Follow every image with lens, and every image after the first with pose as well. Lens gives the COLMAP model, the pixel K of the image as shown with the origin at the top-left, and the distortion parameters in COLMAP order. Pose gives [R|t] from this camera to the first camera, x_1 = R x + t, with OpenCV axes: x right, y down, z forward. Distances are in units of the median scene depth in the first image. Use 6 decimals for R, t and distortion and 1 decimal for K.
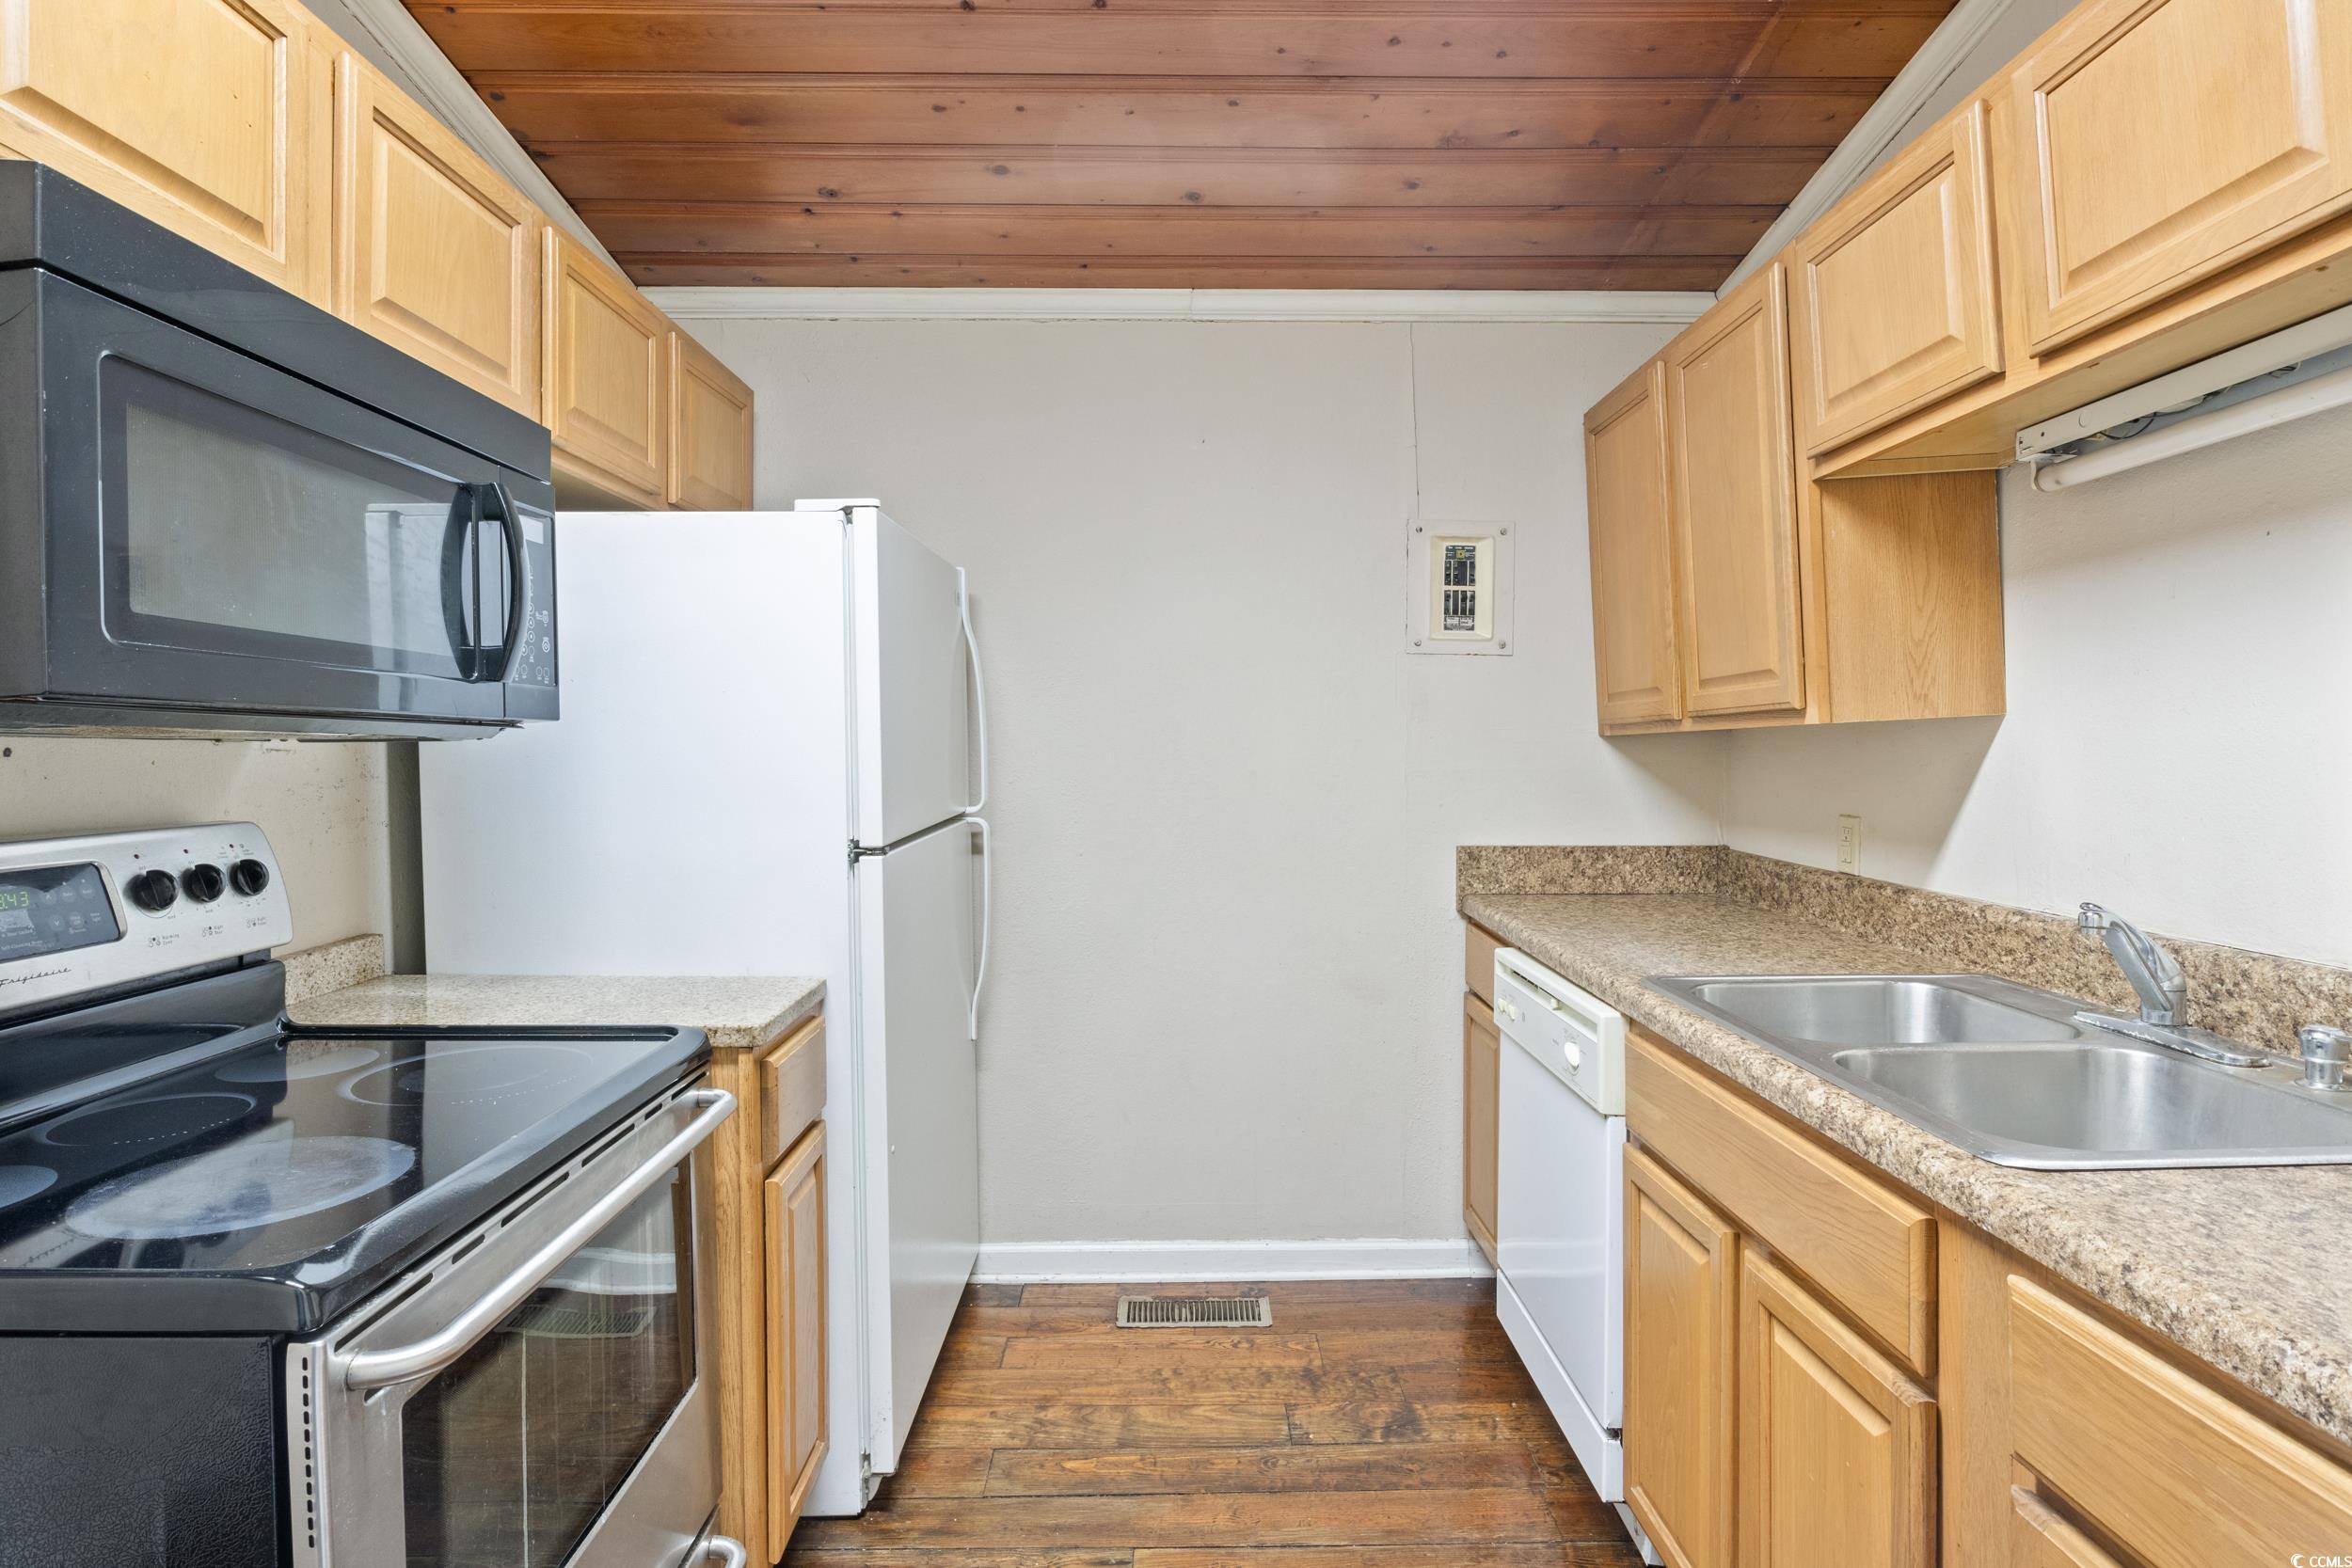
lens RADIAL K [[1180.2, 0, 1183.1], [0, 1180.2, 775.9], [0, 0, 1]] dist [-0.008527, 0.000306]
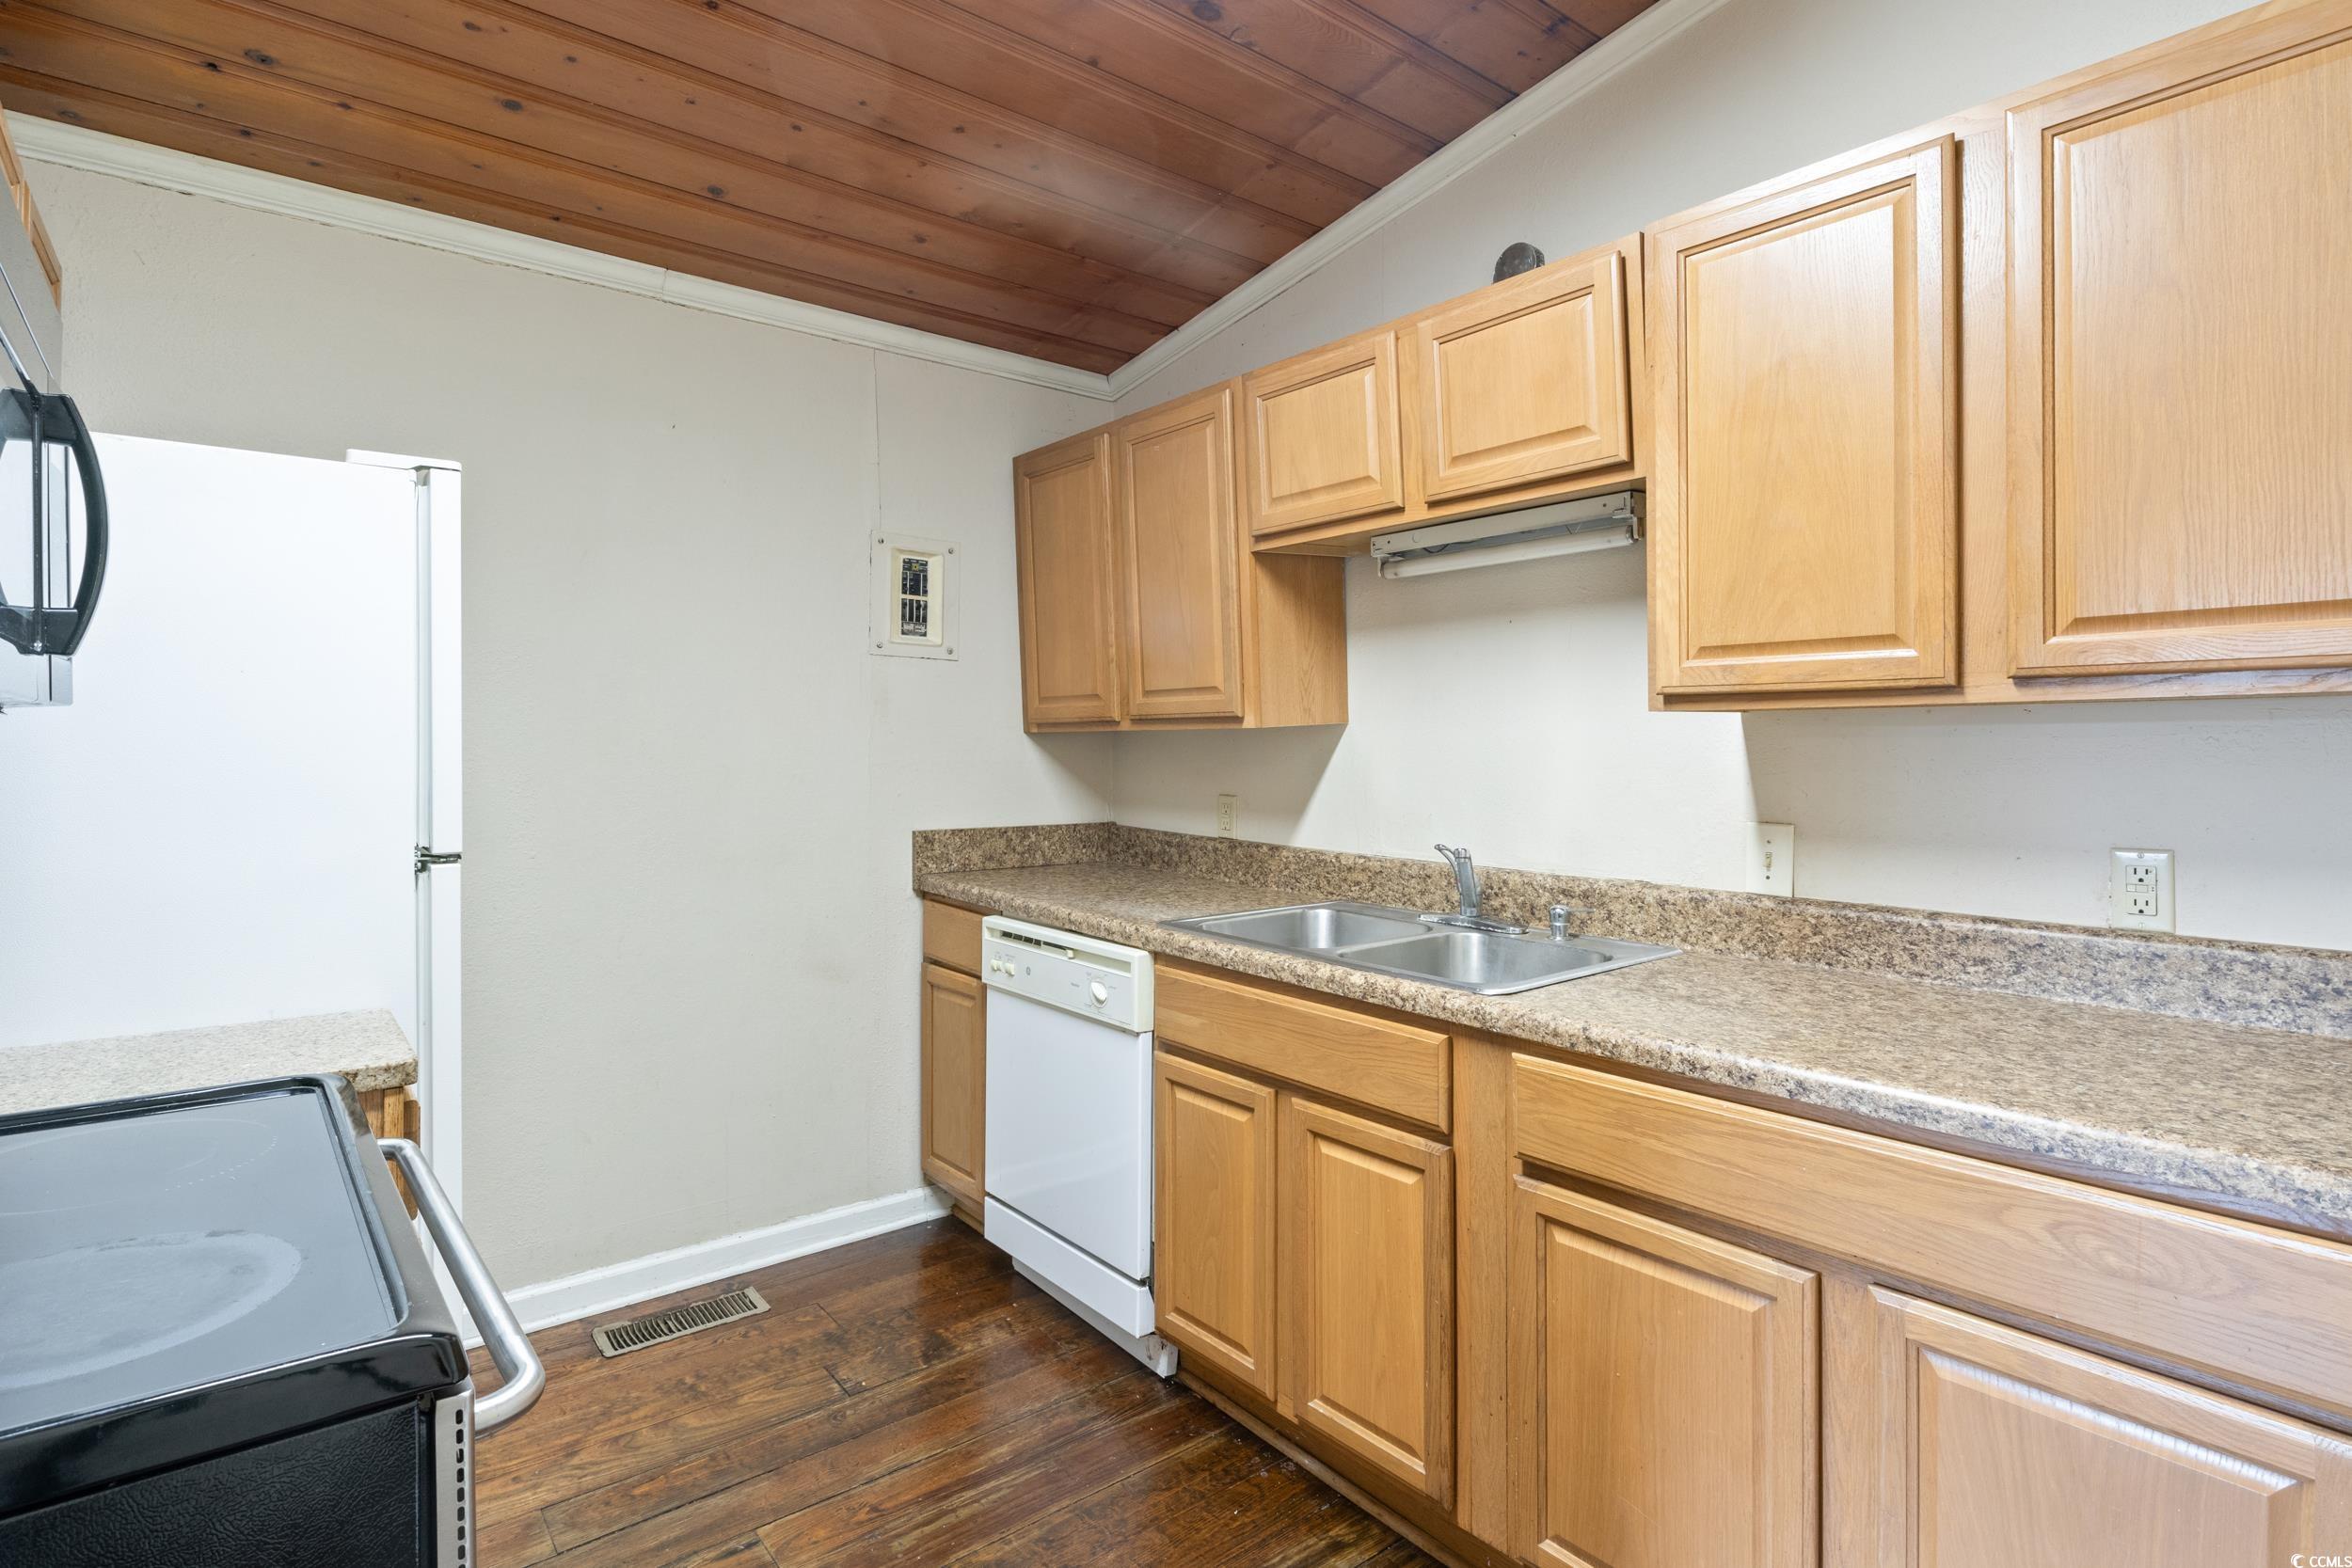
lens RADIAL K [[1194.6, 0, 1179.4], [0, 1194.6, 754.1], [0, 0, 1]] dist [-0.008728, 0.000908]
pose [[0.782016, -0.000842, 0.623257, -0.390882], [0.006643, 0.999954, -0.006984, -0.004551], [-0.623222, 0.009602, 0.781986, -0.040089]]
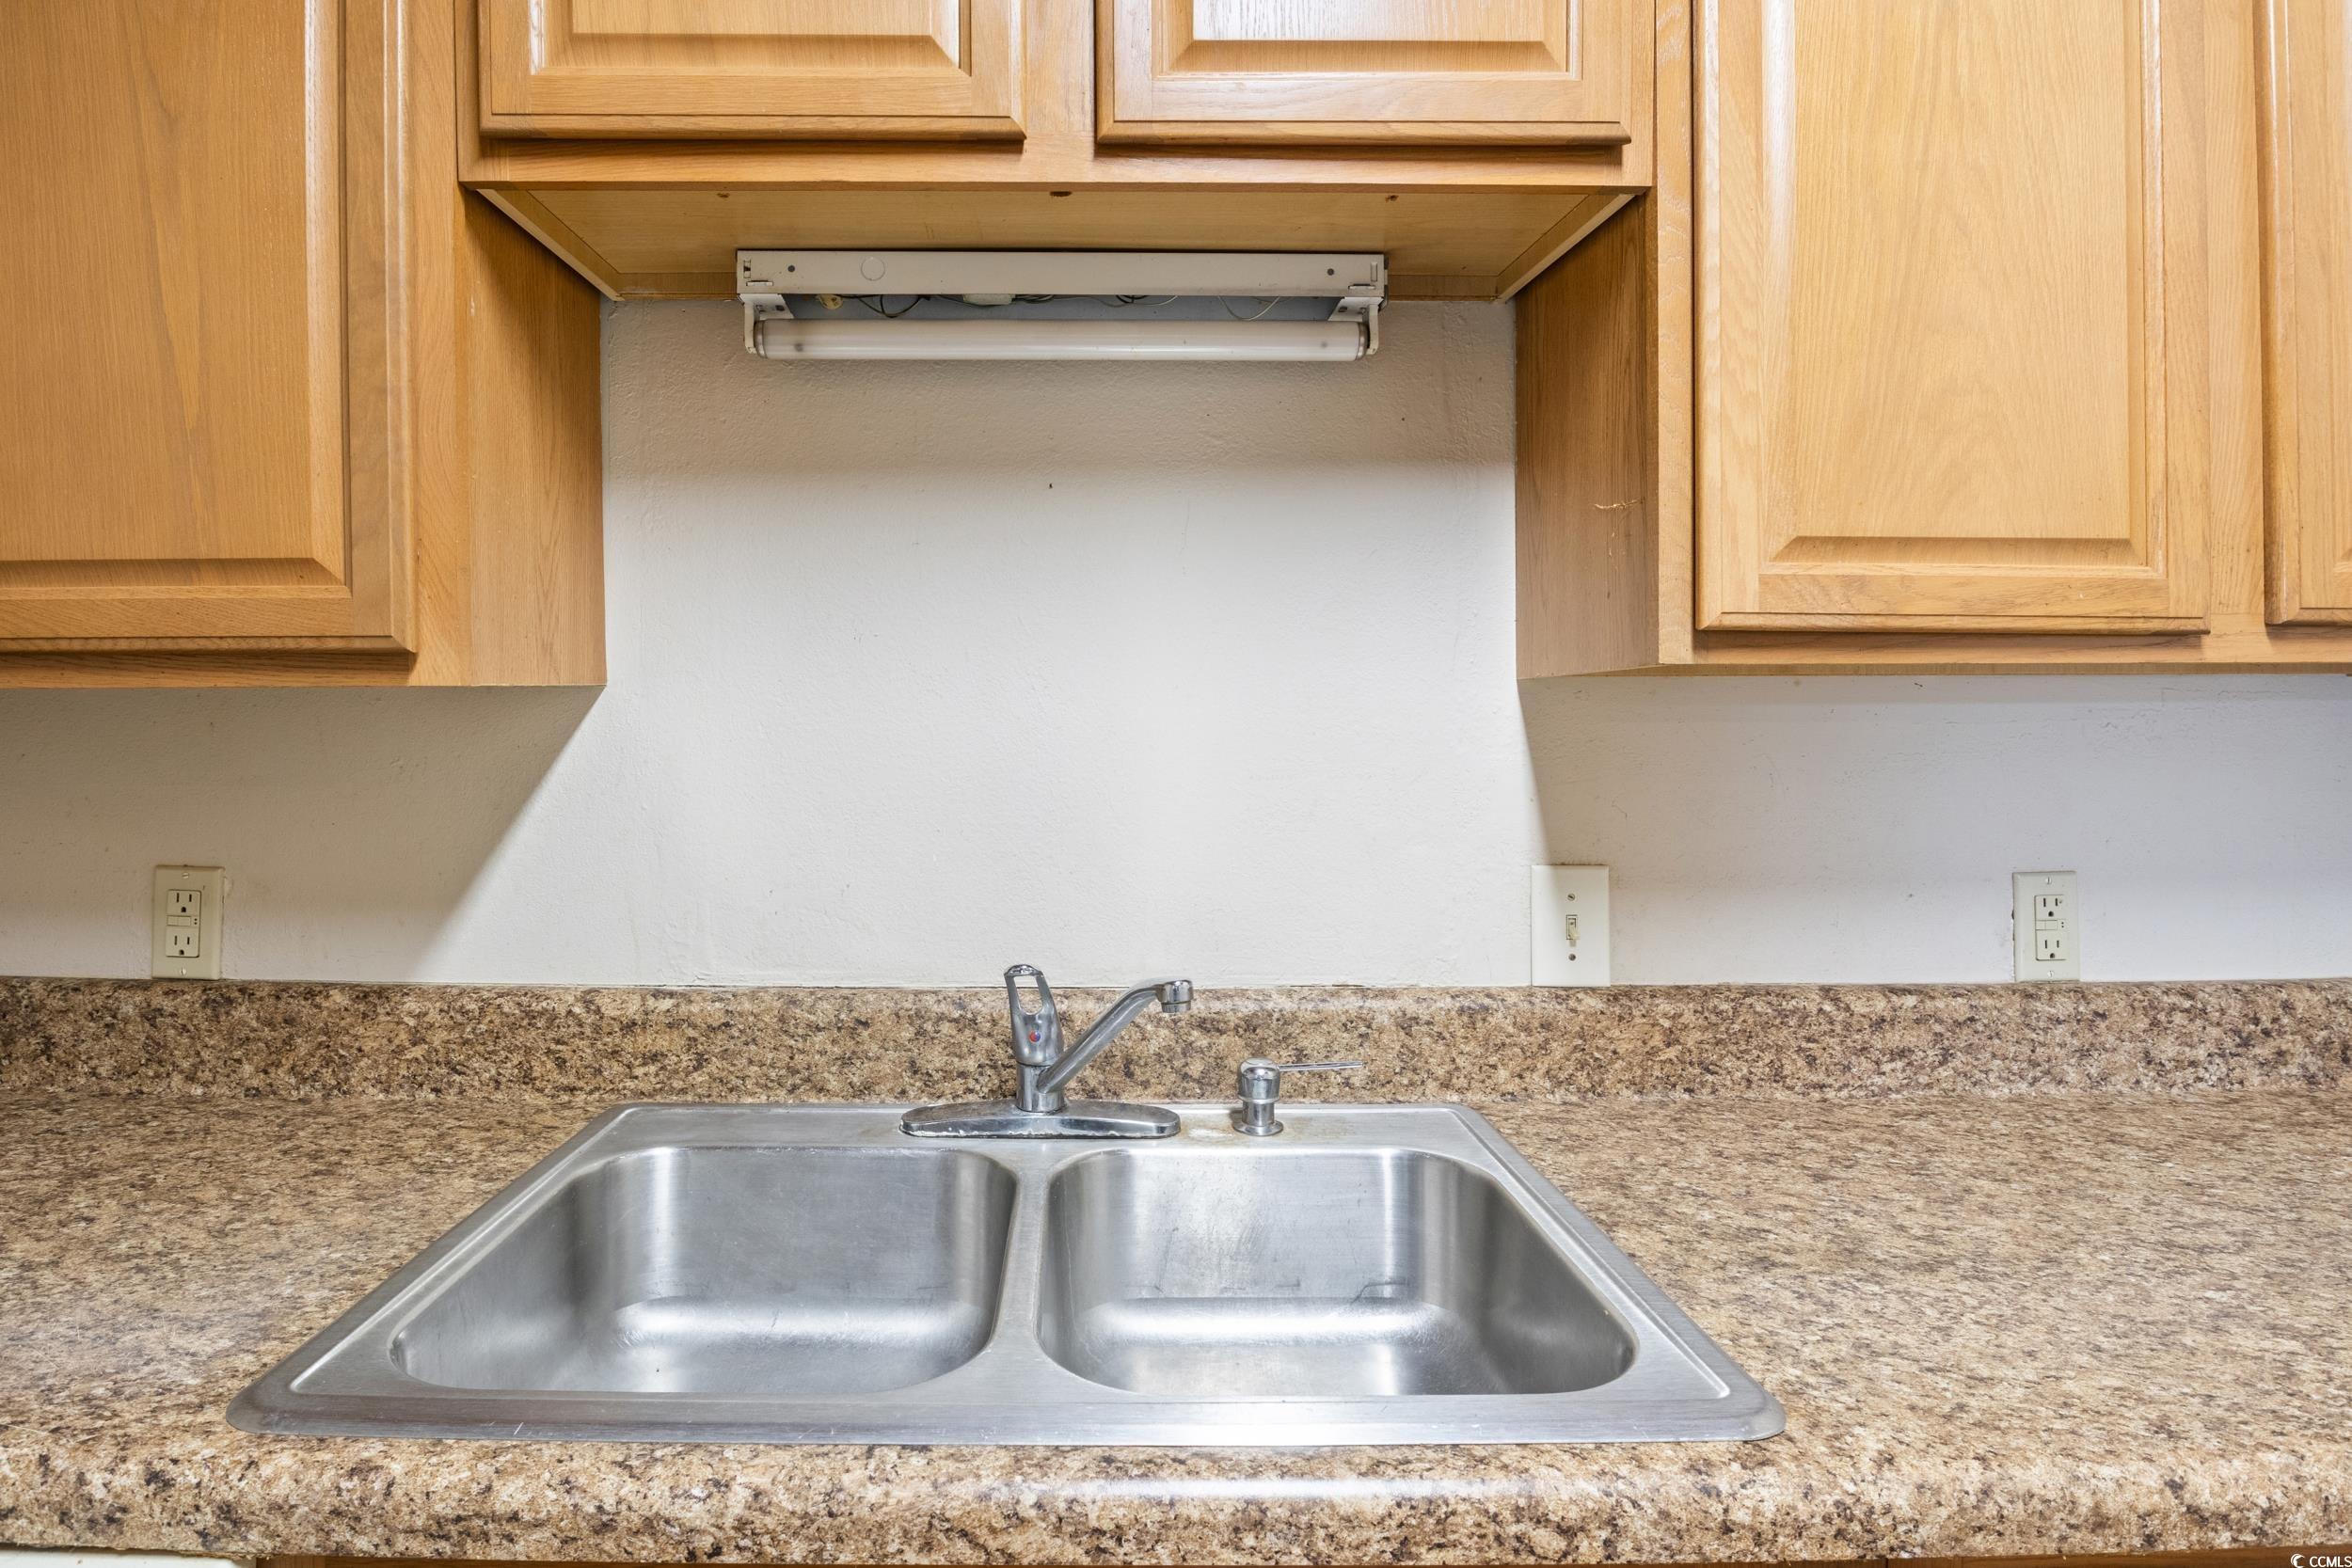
lens RADIAL K [[1215.7, 0, 1085.3], [0, 1215.7, 729.4], [0, 0, 1]] dist [-0.015947, -0.002381]
pose [[-0.004498, 0.012221, 0.999915, 0.040246], [0.017363, 0.999776, -0.012141, -0.015594], [-0.999839, 0.017306, -0.004709, 0.723332]]
